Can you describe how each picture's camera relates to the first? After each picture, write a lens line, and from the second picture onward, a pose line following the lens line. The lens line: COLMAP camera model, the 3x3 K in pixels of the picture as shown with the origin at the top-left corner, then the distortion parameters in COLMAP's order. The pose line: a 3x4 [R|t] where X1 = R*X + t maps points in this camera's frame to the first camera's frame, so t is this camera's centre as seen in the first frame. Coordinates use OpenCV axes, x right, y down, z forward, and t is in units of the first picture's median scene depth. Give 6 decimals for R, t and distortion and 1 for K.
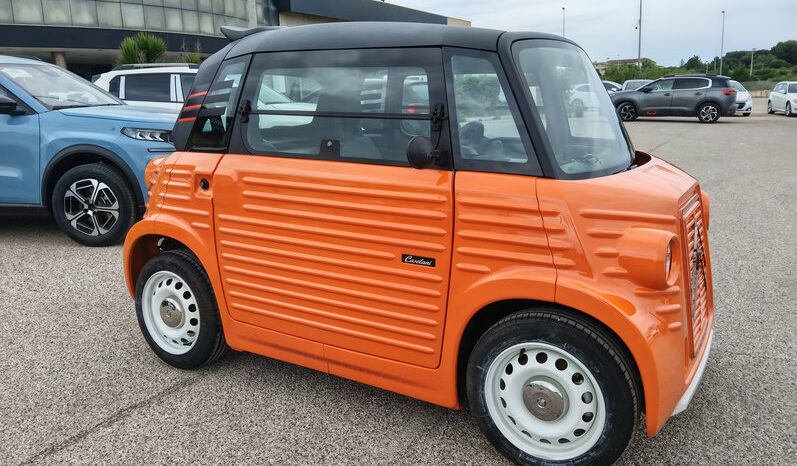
lens RADIAL K [[632.3, 0, 401.7], [0, 632.3, 233.1], [0, 0, 1]] dist [0.077491, -0.159379]
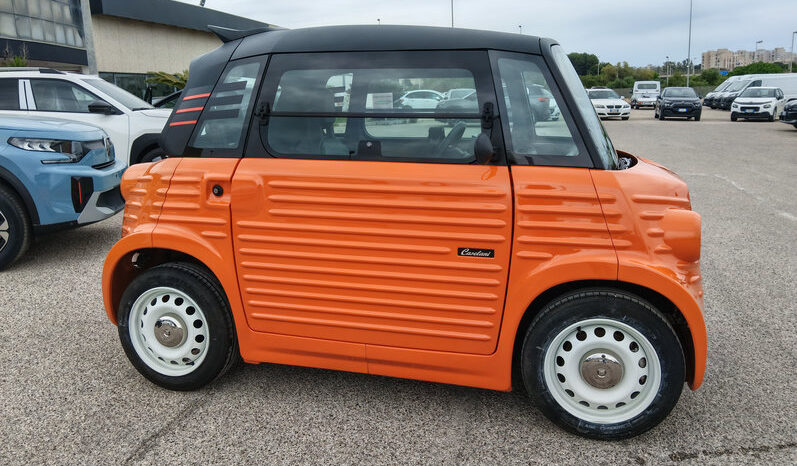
lens RADIAL K [[632.3, 0, 401.7], [0, 632.3, 233.1], [0, 0, 1]] dist [0.077491, -0.159379]
pose [[0.963048, -0.056679, 0.263299, -0.371895], [0.059879, 0.998197, -0.004137, 0.008131], [-0.262590, 0.019750, 0.964705, 0.019717]]
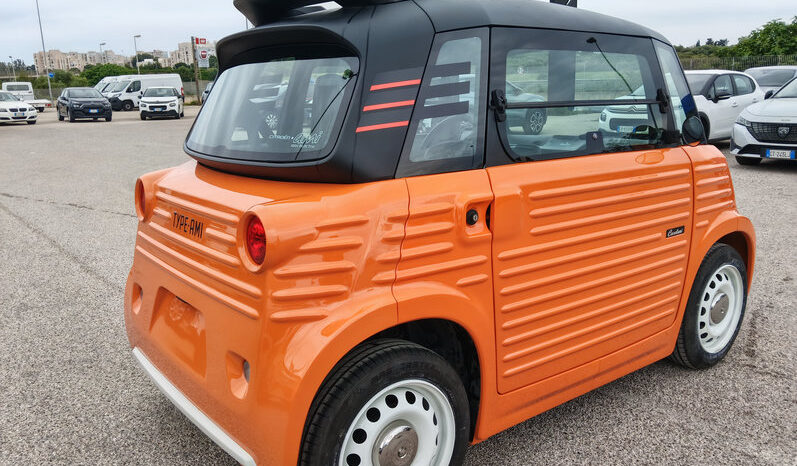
lens RADIAL K [[651.1, 0, 389.8], [0, 651.1, 234.4], [0, 0, 1]] dist [0.001320, -0.050363]
pose [[0.385542, -0.201406, 0.900440, -1.196405], [0.217552, 0.968215, 0.123416, -0.201642], [-0.896676, 0.148311, 0.417104, 0.988345]]
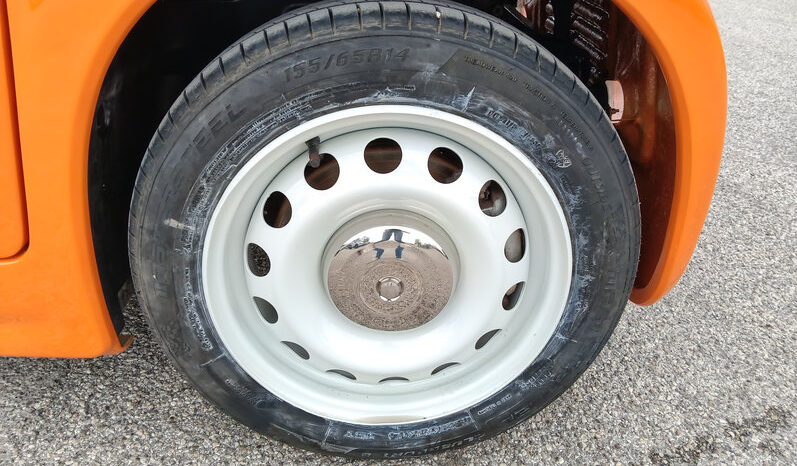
lens RADIAL K [[646.6, 0, 389.8], [0, 646.6, 235.4], [0, 0, 1]] dist [0.086852, -0.185867]
pose [[0.844249, -0.210054, 0.493073, 0.055303], [0.070727, 0.955615, 0.286003, 0.135699], [-0.531264, -0.206584, 0.821634, 0.691657]]
